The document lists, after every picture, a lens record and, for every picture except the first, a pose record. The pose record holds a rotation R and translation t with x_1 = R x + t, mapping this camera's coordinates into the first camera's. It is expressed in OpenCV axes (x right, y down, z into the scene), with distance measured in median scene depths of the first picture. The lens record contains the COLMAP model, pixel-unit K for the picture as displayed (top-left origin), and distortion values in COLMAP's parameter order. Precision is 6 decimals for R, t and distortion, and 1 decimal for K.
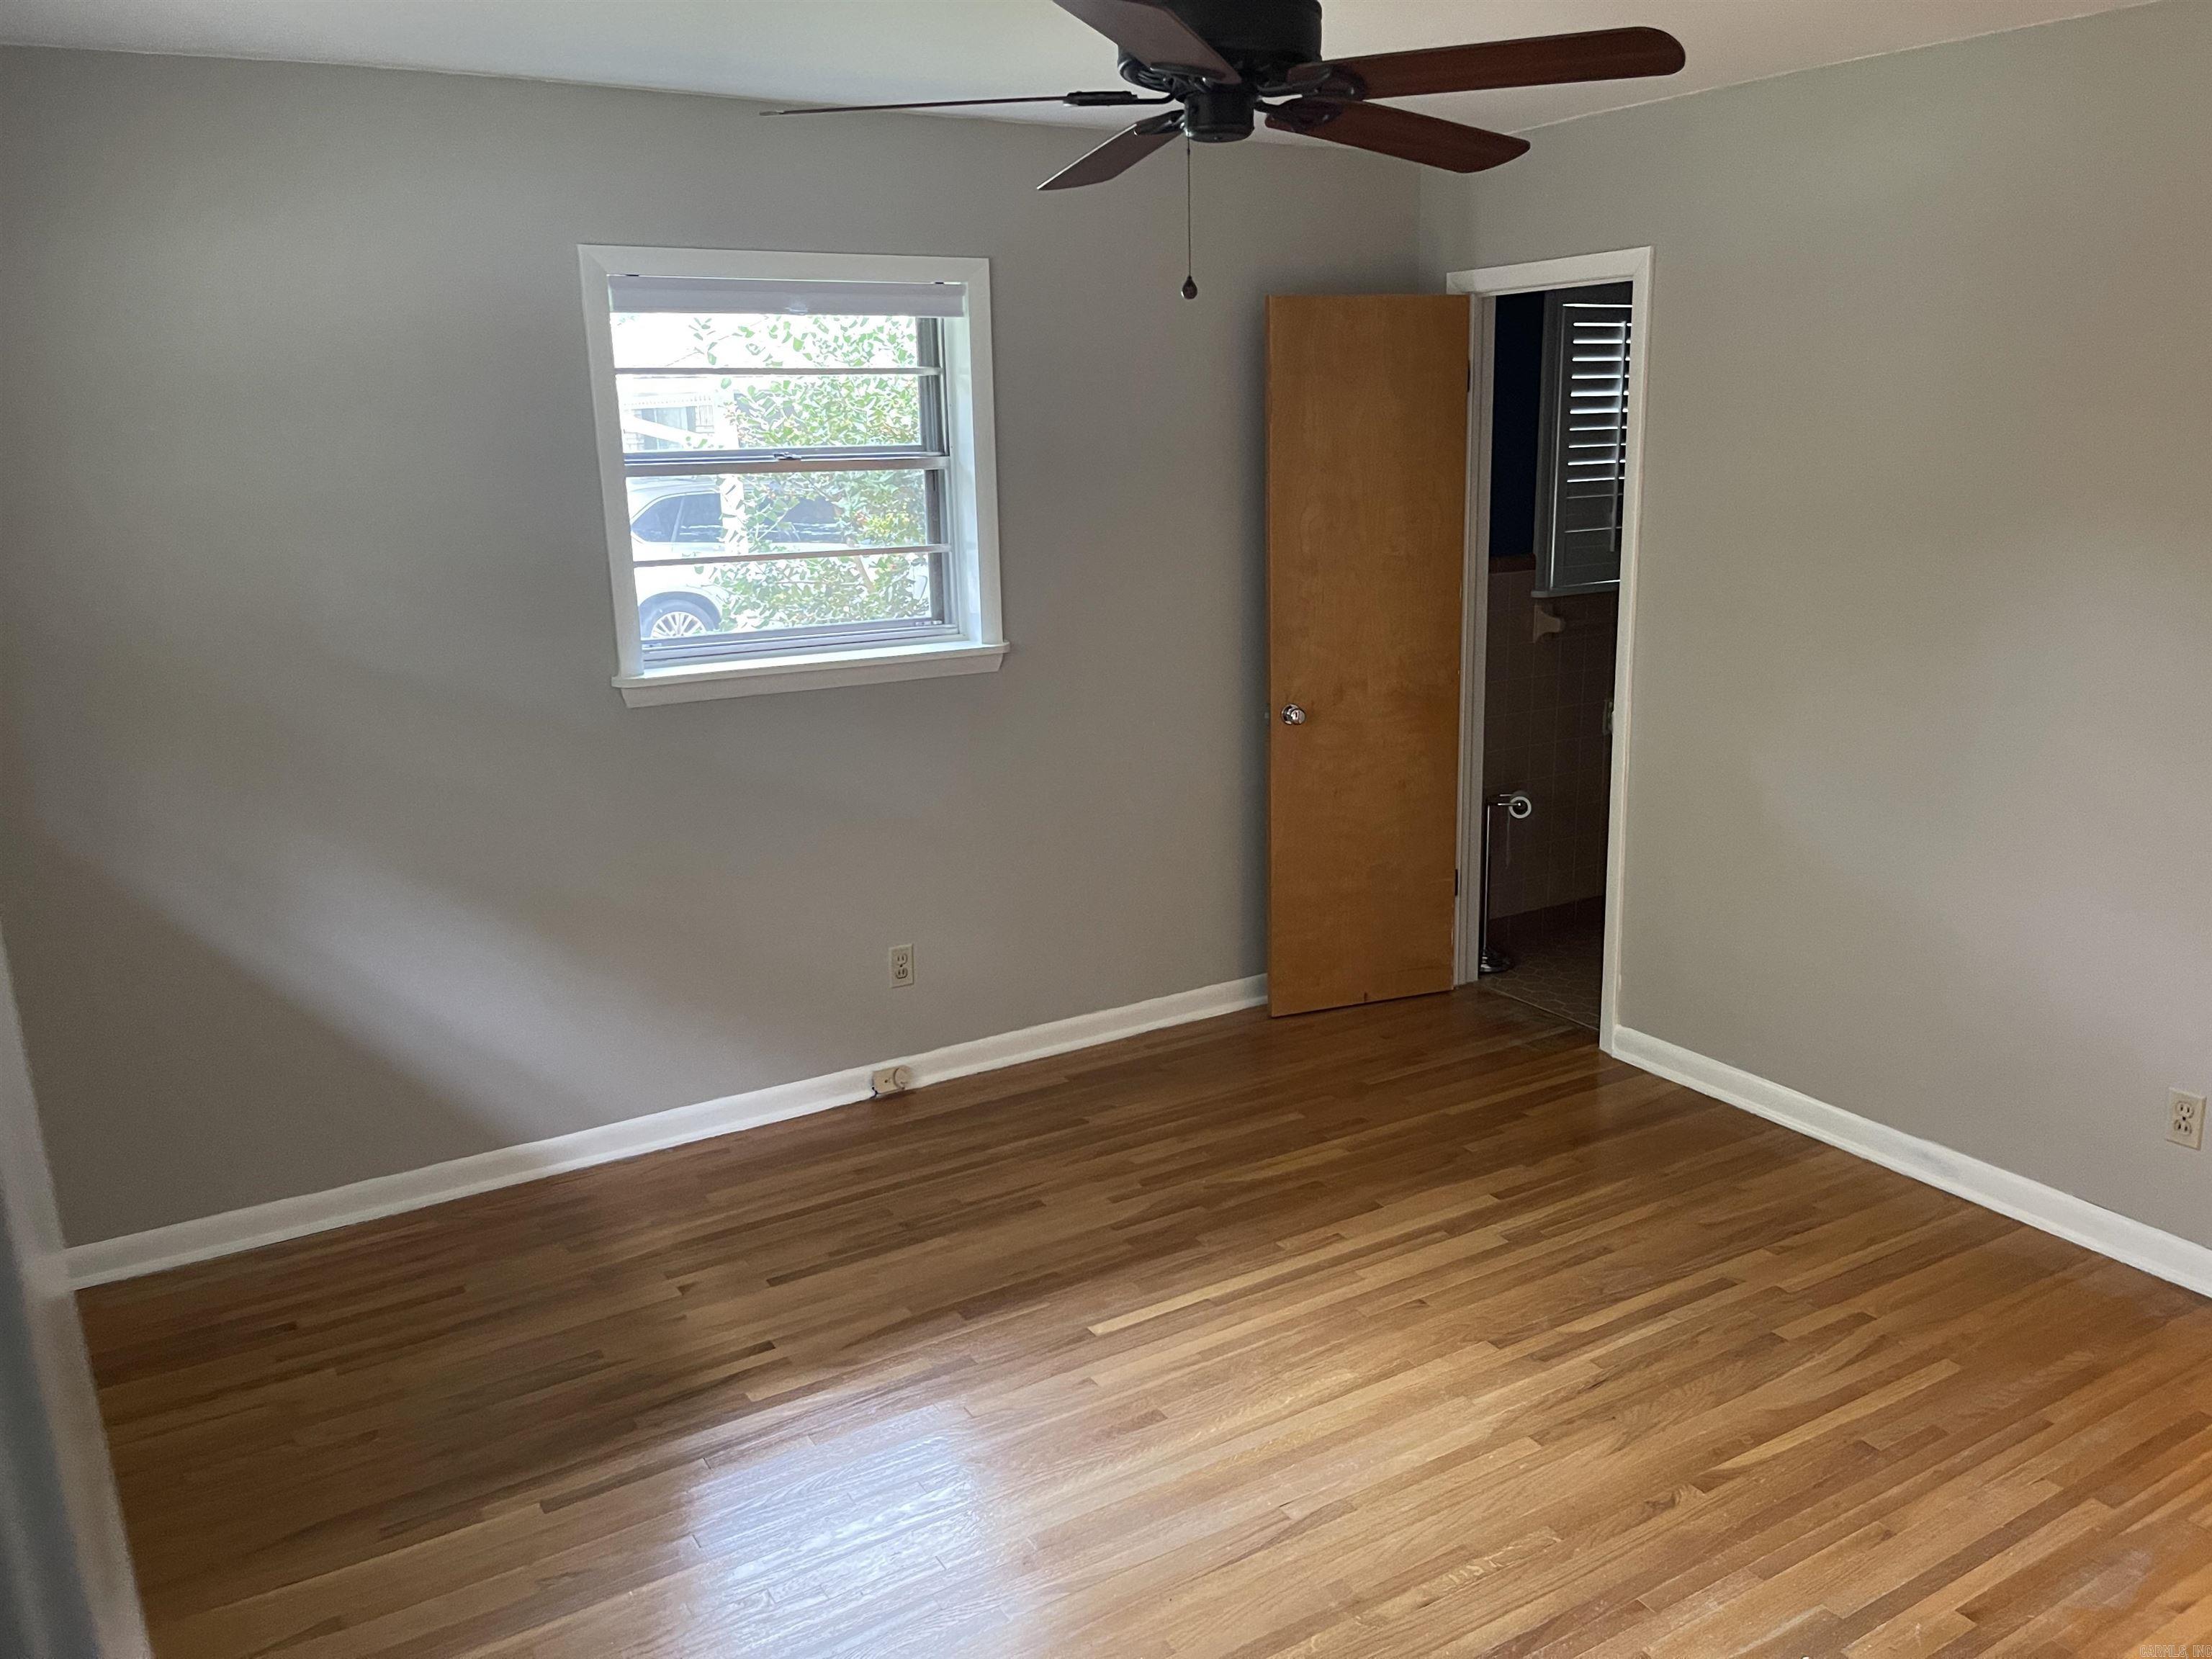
lens RADIAL K [[1676.7, 0, 1111.6], [0, 1676.7, 824.4], [0, 0, 1]] dist [0.063232, -0.065603]
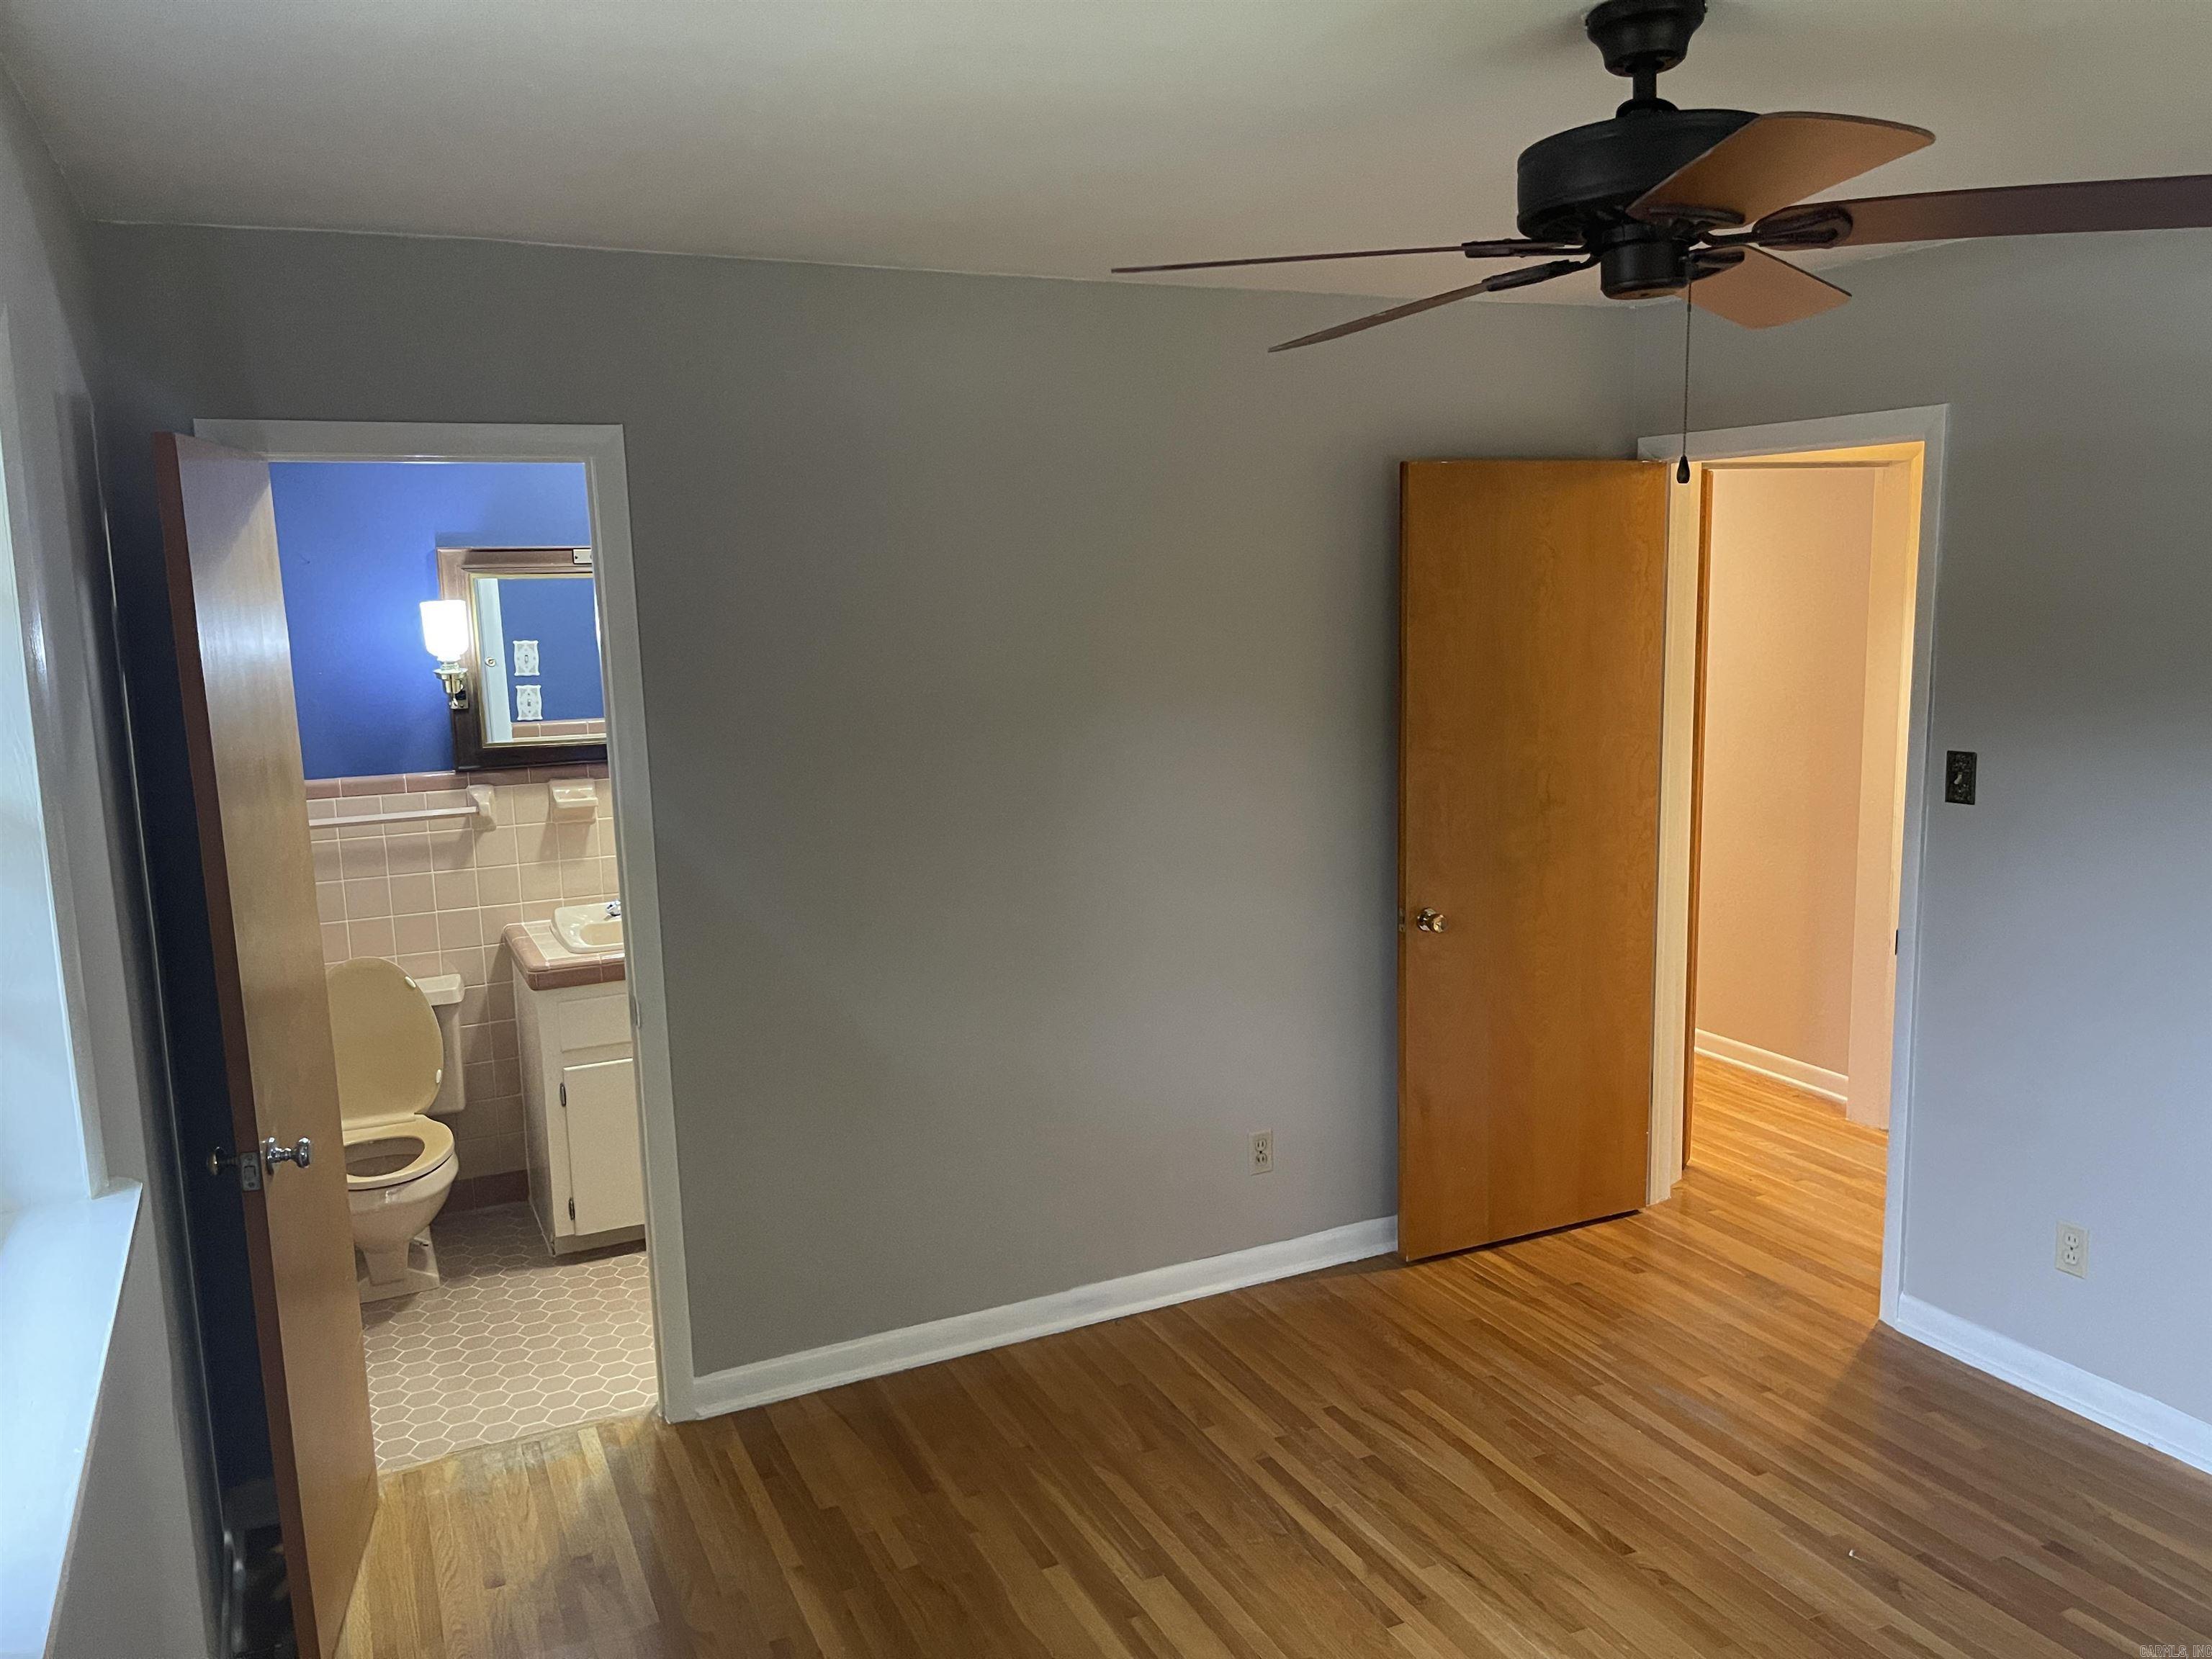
lens RADIAL K [[1676.7, 0, 1110.9], [0, 1676.7, 833.8], [0, 0, 1]] dist [0.063232, -0.065603]
pose [[0.099047, -0.143077, 0.984743, -0.600154], [0.262193, 0.958391, 0.112876, -0.232472], [-0.959919, 0.247013, 0.132439, 0.883128]]
